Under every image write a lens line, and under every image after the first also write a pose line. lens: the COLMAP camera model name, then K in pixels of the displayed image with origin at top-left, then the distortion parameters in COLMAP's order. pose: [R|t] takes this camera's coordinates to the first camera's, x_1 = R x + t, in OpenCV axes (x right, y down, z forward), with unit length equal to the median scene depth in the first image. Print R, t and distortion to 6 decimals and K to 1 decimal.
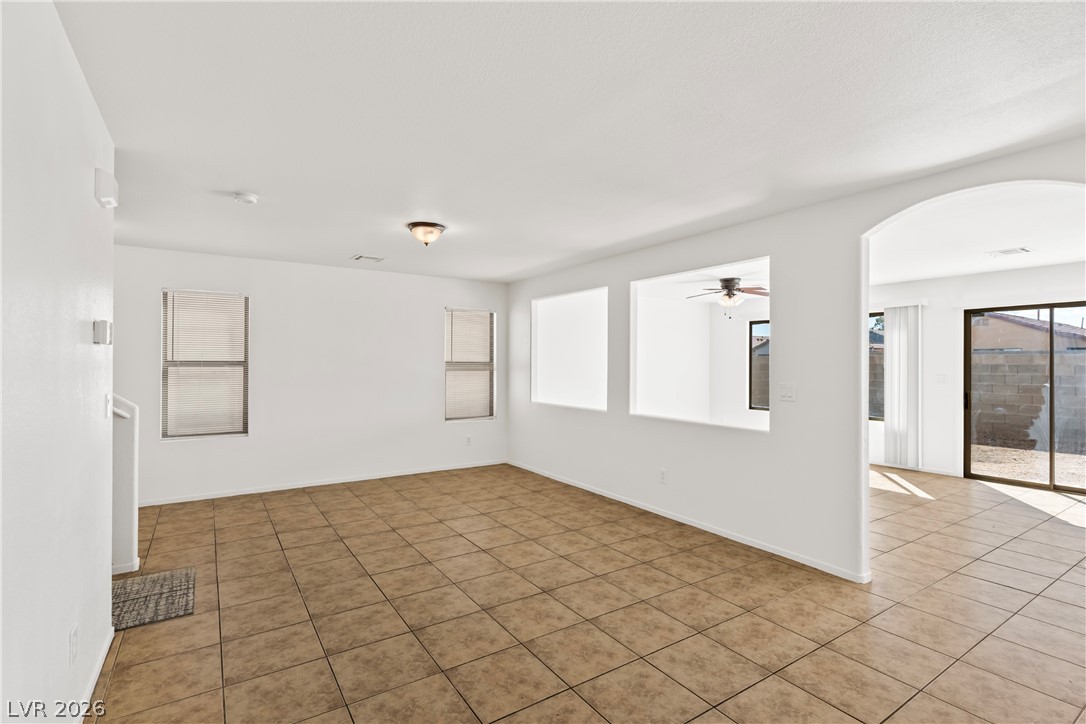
lens RADIAL K [[513.7, 0, 538.7], [0, 513.7, 358.9], [0, 0, 1]] dist [-0.000946, 0.001709]
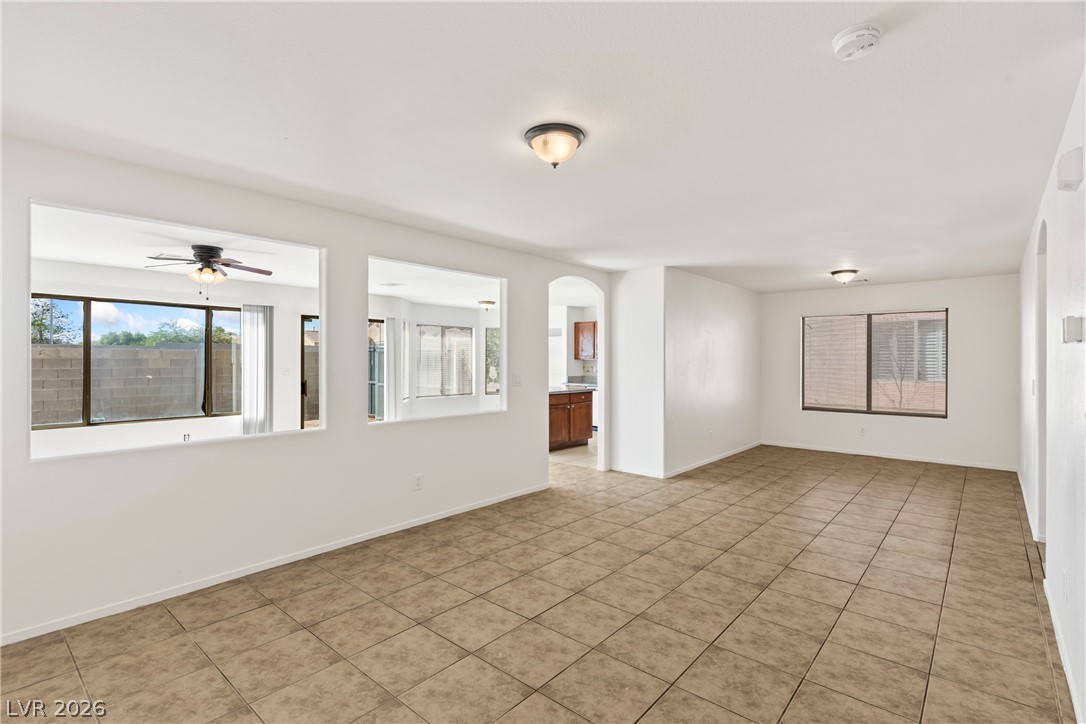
lens RADIAL K [[513.7, 0, 545.0], [0, 513.7, 359.4], [0, 0, 1]] dist [-0.000946, 0.001709]
pose [[-0.279202, -0.006002, 0.960214, -0.824823], [-0.009476, 0.999949, 0.003495, 0.002451], [-0.960186, -0.008123, -0.279245, 1.214341]]
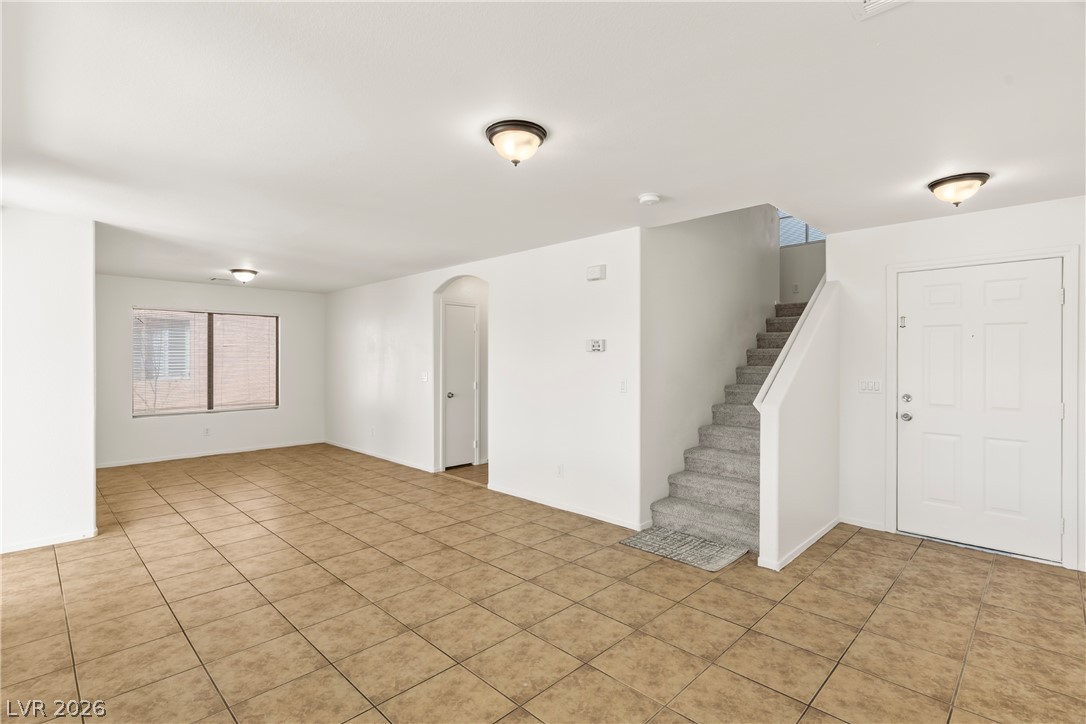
lens RADIAL K [[513.7, 0, 544.6], [0, 513.7, 358.3], [0, 0, 1]] dist [-0.000946, 0.001709]
pose [[-0.975848, -0.004666, -0.218399, -0.124183], [-0.003021, 0.999965, -0.007864, 0.008429], [0.218428, -0.007014, -0.975828, 1.638300]]
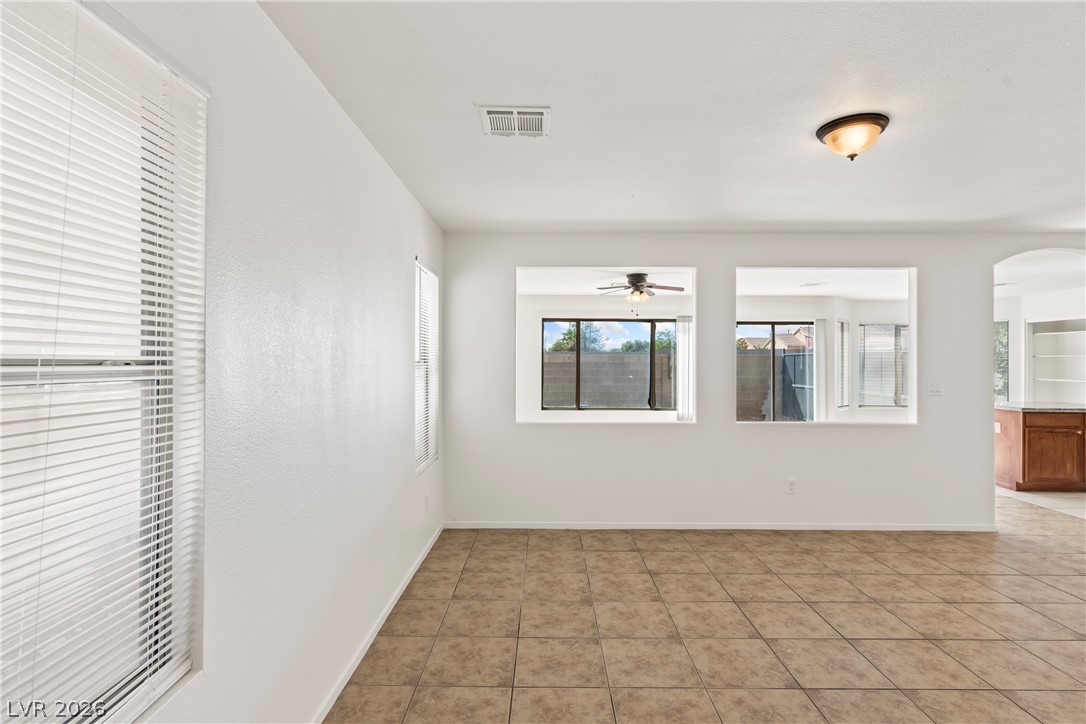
lens RADIAL K [[535.9, 0, 542.1], [0, 535.9, 362.1], [0, 0, 1]] dist [0.003231, 0.000362]
pose [[0.550951, -0.003729, 0.834529, -0.937917], [-0.005225, 0.999955, 0.007918, 0.000397], [-0.834521, -0.008723, 0.550907, 0.986335]]
